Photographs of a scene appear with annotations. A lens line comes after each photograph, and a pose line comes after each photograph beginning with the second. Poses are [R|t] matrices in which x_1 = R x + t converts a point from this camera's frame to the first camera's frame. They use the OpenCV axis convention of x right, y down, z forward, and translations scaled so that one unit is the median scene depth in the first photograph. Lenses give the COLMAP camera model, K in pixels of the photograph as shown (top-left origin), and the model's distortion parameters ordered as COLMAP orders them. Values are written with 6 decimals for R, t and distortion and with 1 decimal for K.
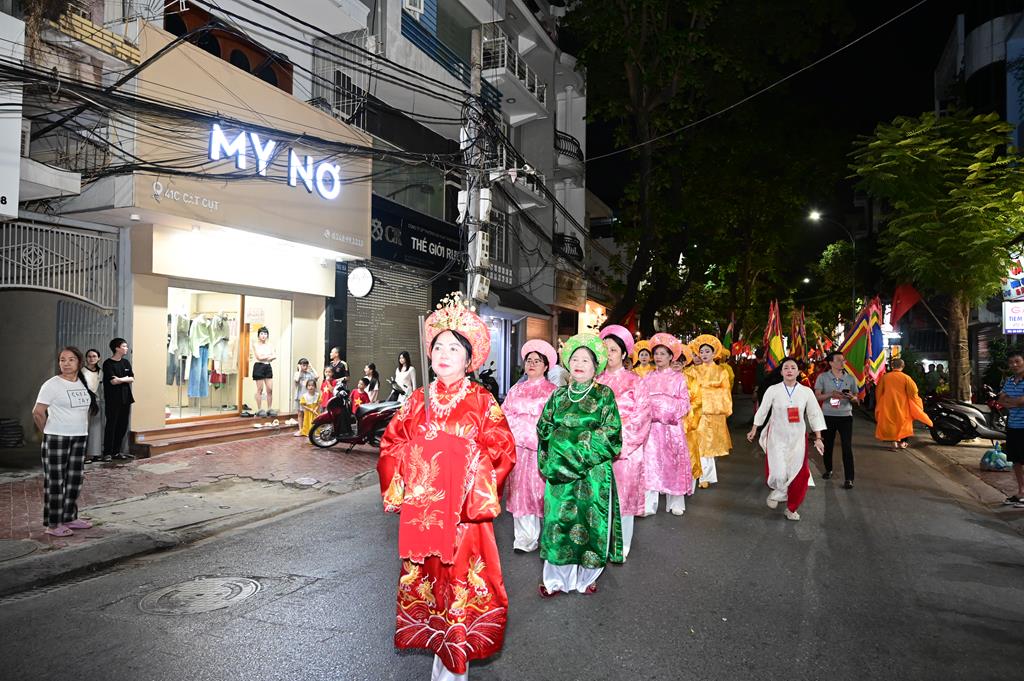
lens RADIAL K [[658.2, 0, 506.5], [0, 658.2, 337.4], [0, 0, 1]] dist [-0.017402, 0.006169]
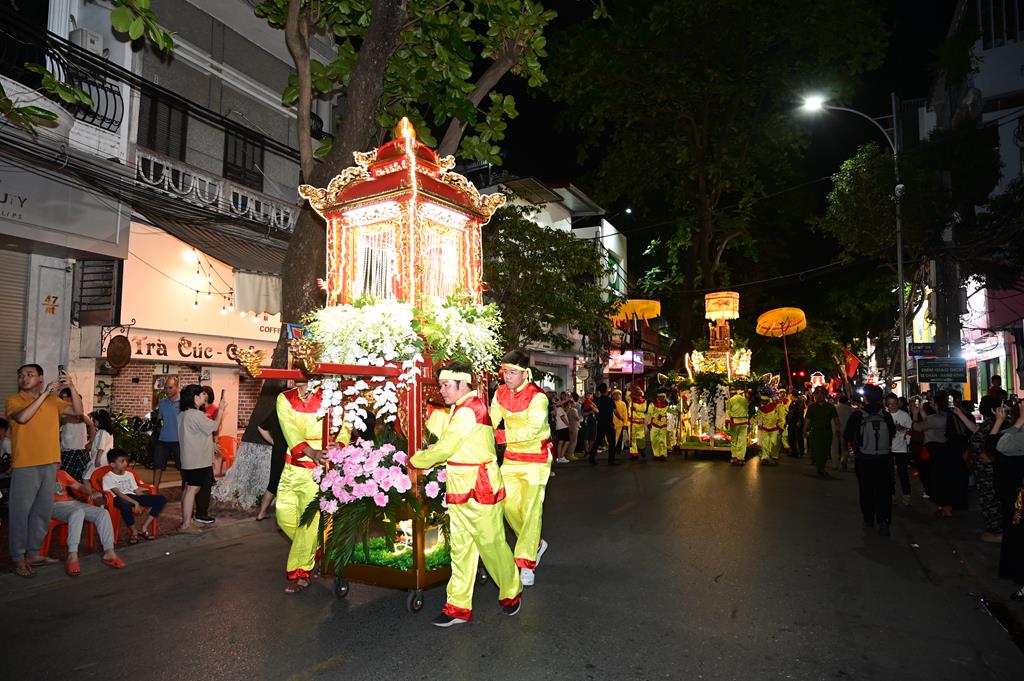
lens RADIAL K [[658.2, 0, 508.4], [0, 658.2, 342.1], [0, 0, 1]] dist [-0.017402, 0.006169]
pose [[0.999451, -0.012707, -0.030595, 0.636289], [0.011153, 0.998665, -0.050441, 0.050262], [0.031195, 0.050072, 0.998258, 1.273055]]
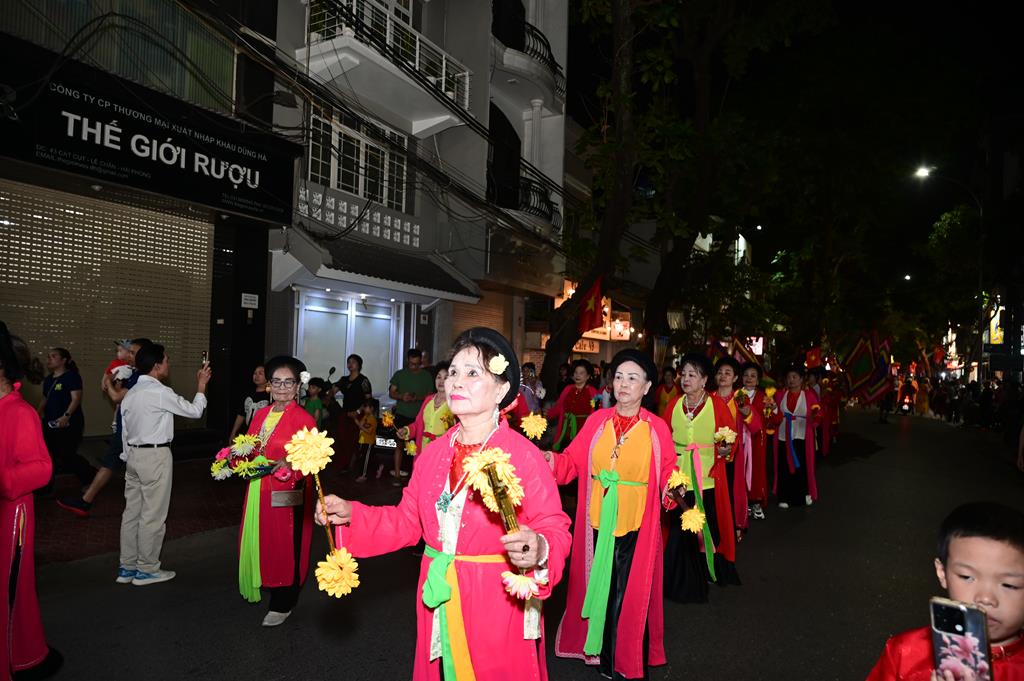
lens RADIAL K [[658.2, 0, 513.7], [0, 658.2, 346.2], [0, 0, 1]] dist [-0.017402, 0.006169]
pose [[0.993729, 0.013907, -0.110946, 0.281088], [-0.013834, 0.999903, 0.001429, 0.020622], [0.110955, 0.000114, 0.993825, 0.624116]]
